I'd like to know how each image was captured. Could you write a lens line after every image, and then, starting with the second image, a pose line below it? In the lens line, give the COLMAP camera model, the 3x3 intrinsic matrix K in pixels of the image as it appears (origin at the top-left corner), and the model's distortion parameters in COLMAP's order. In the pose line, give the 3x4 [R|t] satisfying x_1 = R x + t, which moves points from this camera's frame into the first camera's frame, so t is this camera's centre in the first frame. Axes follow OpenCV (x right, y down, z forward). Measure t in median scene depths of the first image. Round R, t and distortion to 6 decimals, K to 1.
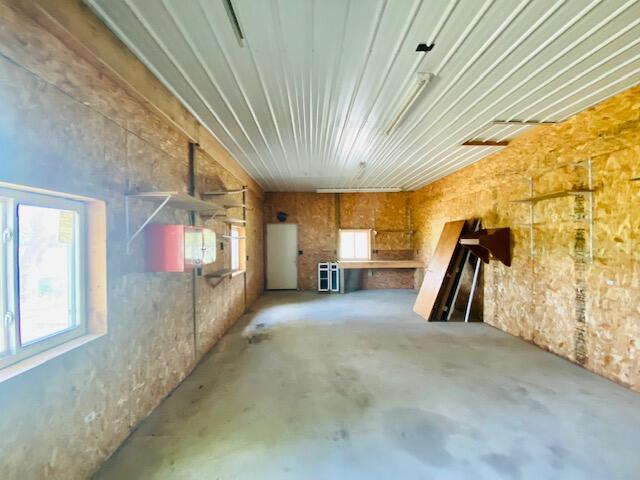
lens RADIAL K [[262.7, 0, 320.2], [0, 262.7, 239.3], [0, 0, 1]] dist [0.000438, -0.002465]
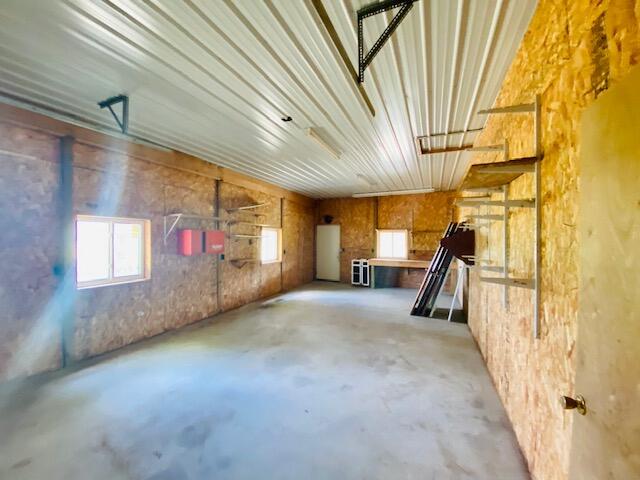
lens RADIAL K [[262.7, 0, 319.3], [0, 262.7, 239.3], [0, 0, 1]] dist [0.000438, -0.002465]
pose [[0.902623, 0.015558, -0.430150, 0.356654], [-0.013364, 0.999878, 0.008122, -0.004588], [0.430224, -0.001583, 0.902721, -0.097934]]
